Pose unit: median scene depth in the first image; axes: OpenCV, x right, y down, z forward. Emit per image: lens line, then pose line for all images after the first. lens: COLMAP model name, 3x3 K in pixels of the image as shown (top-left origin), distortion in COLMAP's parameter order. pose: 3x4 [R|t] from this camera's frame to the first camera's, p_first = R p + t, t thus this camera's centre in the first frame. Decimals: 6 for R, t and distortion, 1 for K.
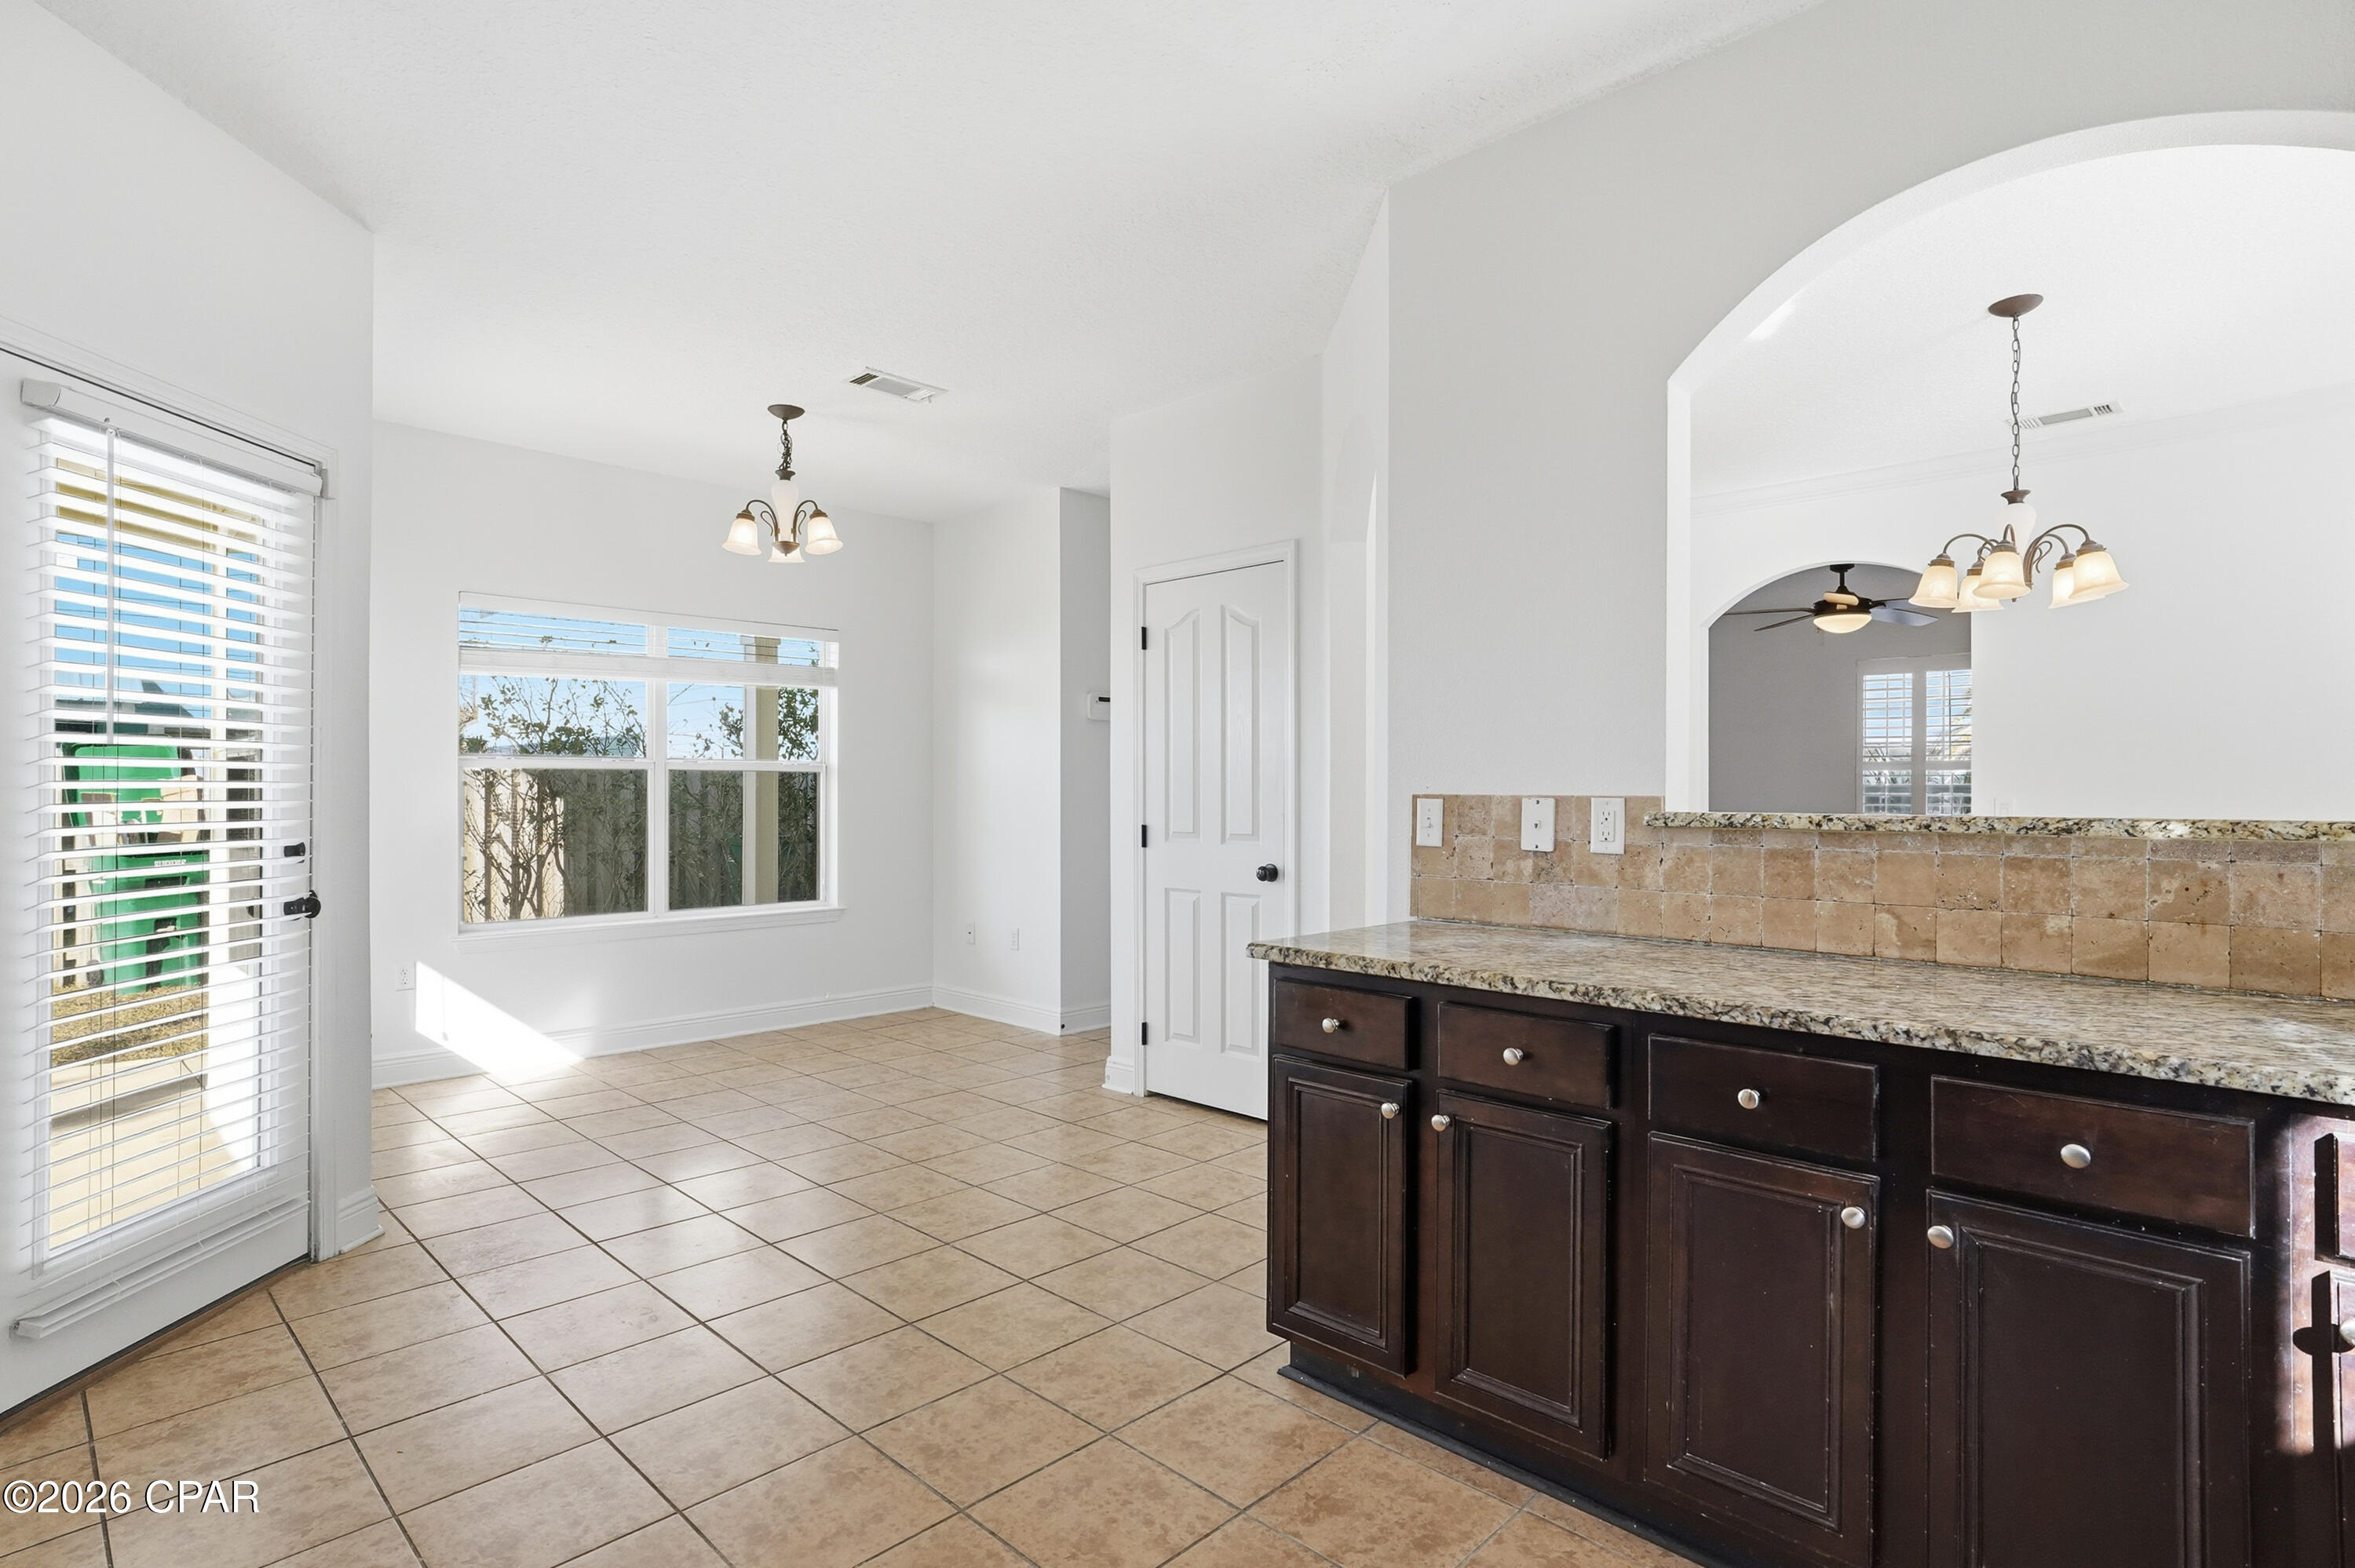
lens RADIAL K [[1183.1, 0, 1177.5], [0, 1183.1, 784.0], [0, 0, 1]] dist [-0.003331, 0.006988]
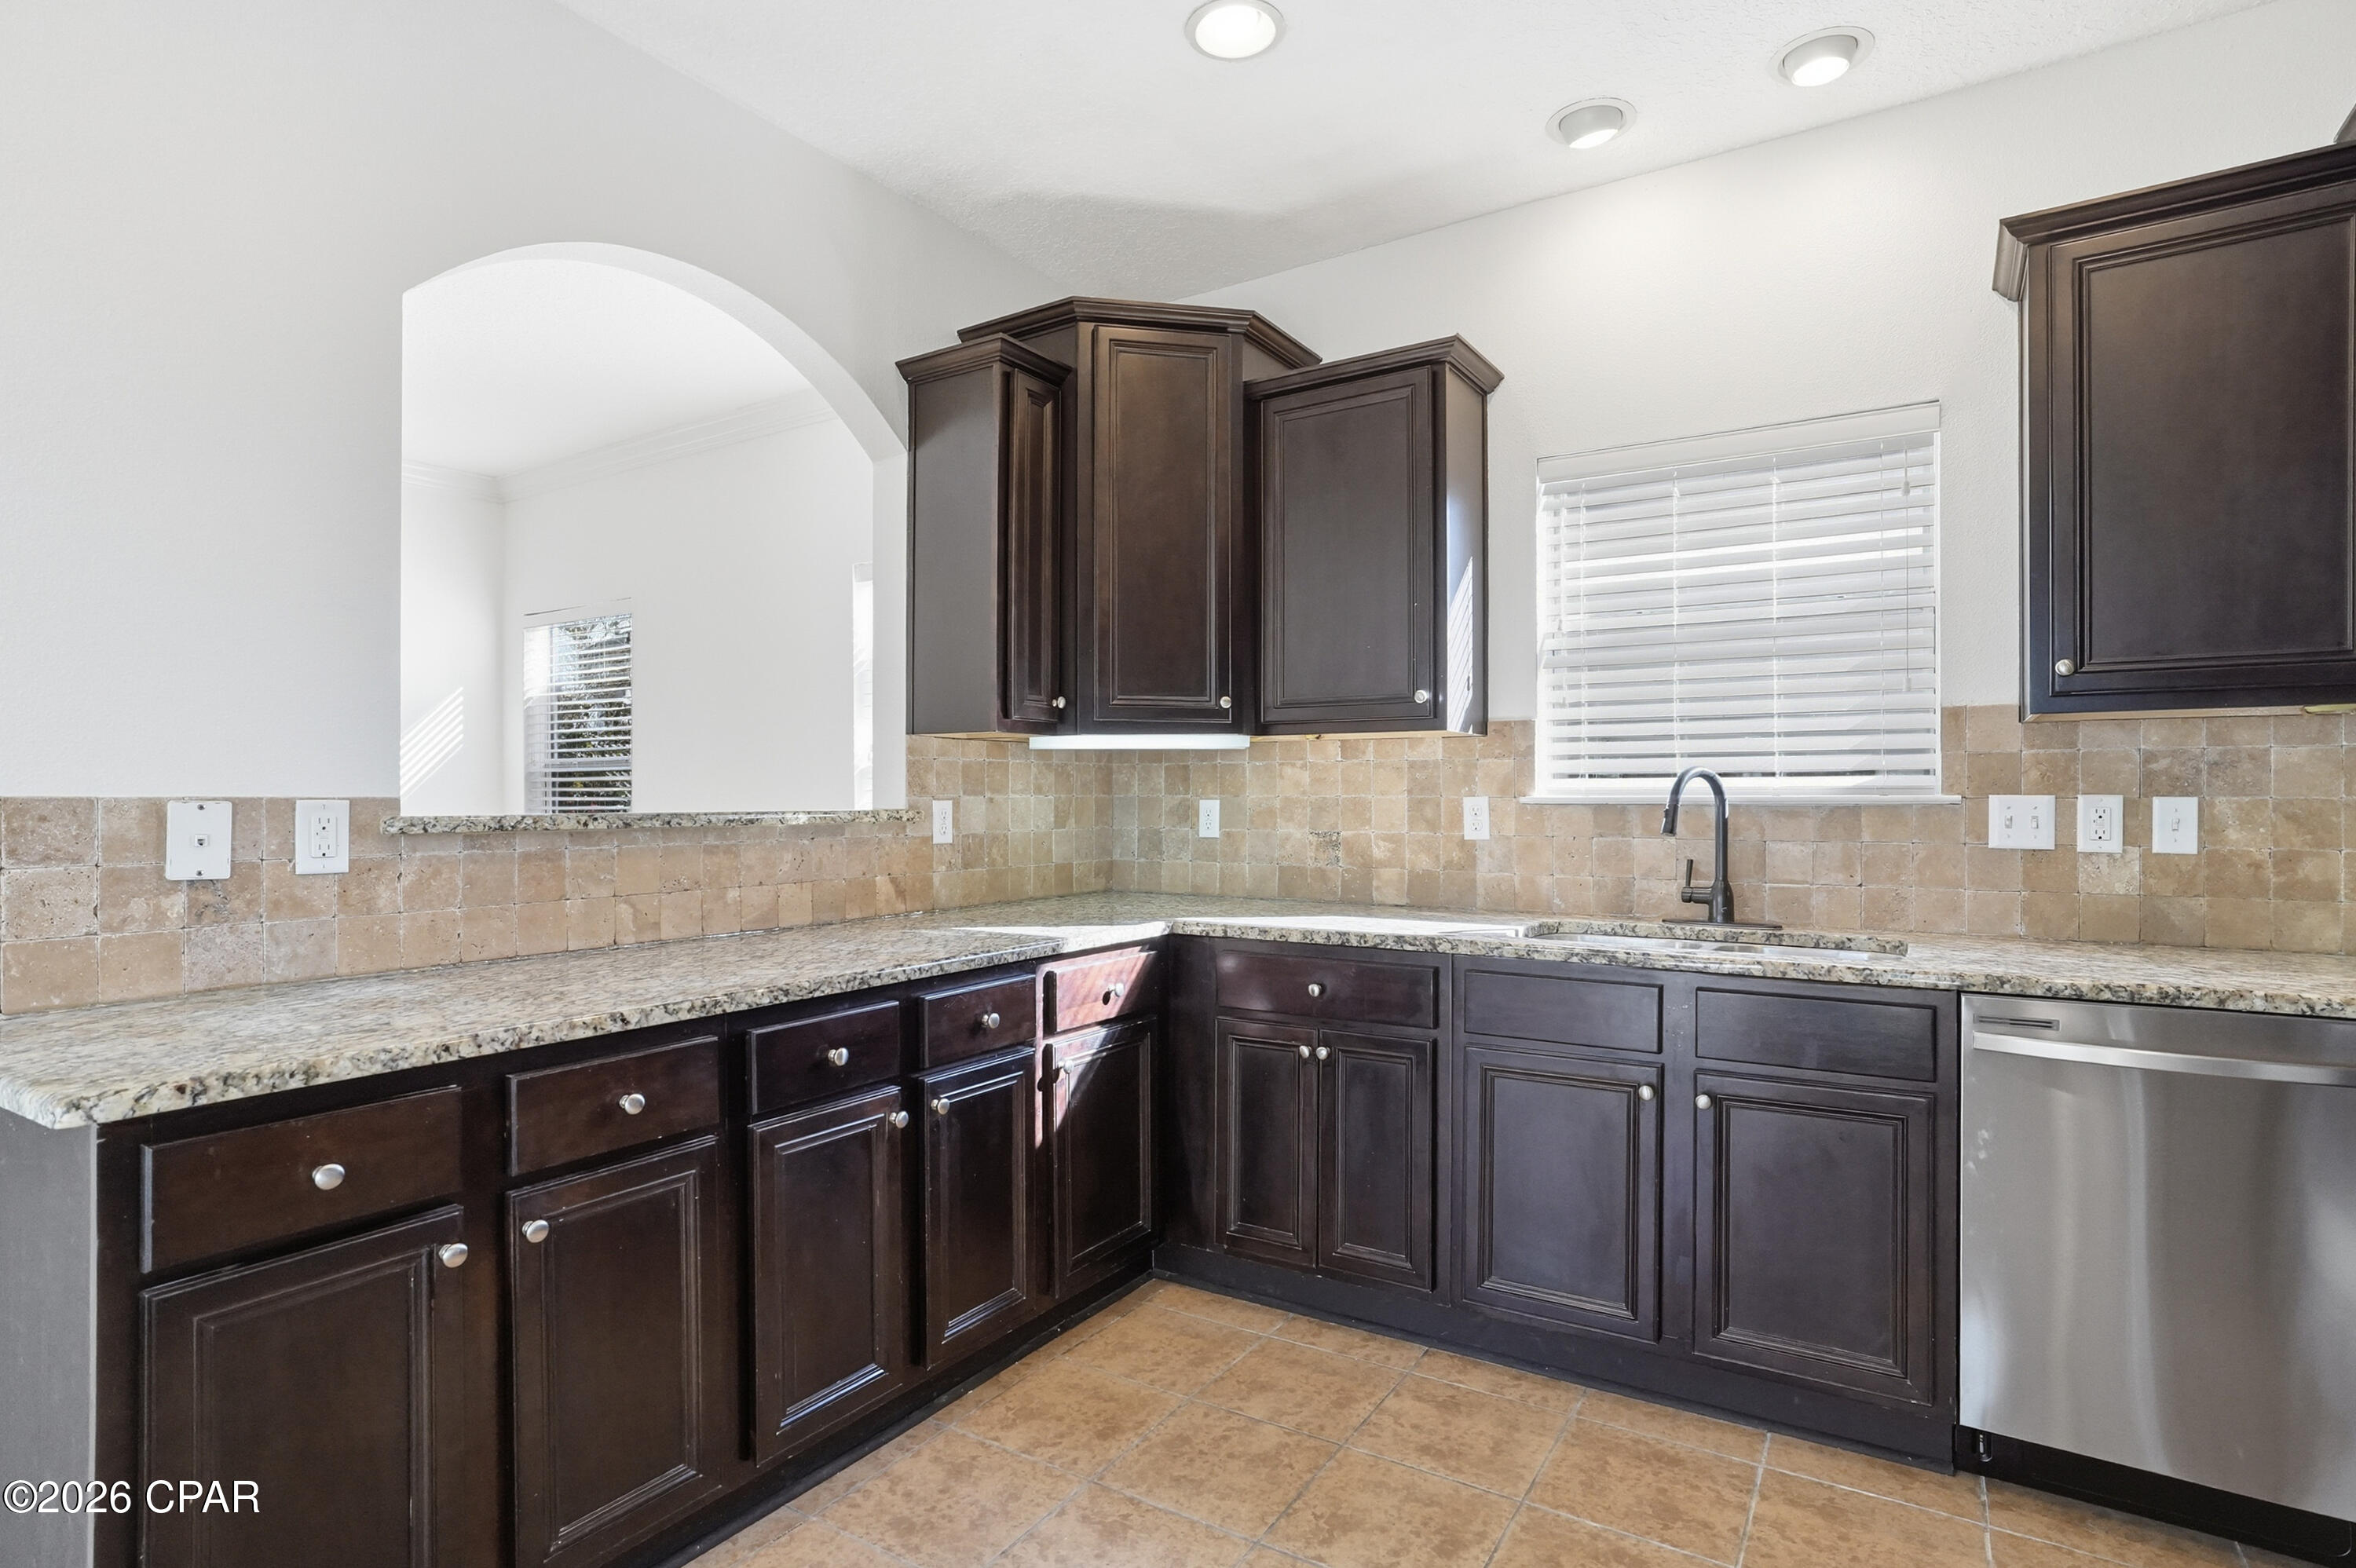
lens RADIAL K [[1200.8, 0, 1170.4], [0, 1200.8, 792.1], [0, 0, 1]] dist [-0.001139, 0.000916]
pose [[-0.201885, 0.000732, 0.979409, -0.552262], [-0.007587, 0.999969, -0.002311, 0.004799], [-0.979380, -0.007898, -0.201873, 0.689750]]
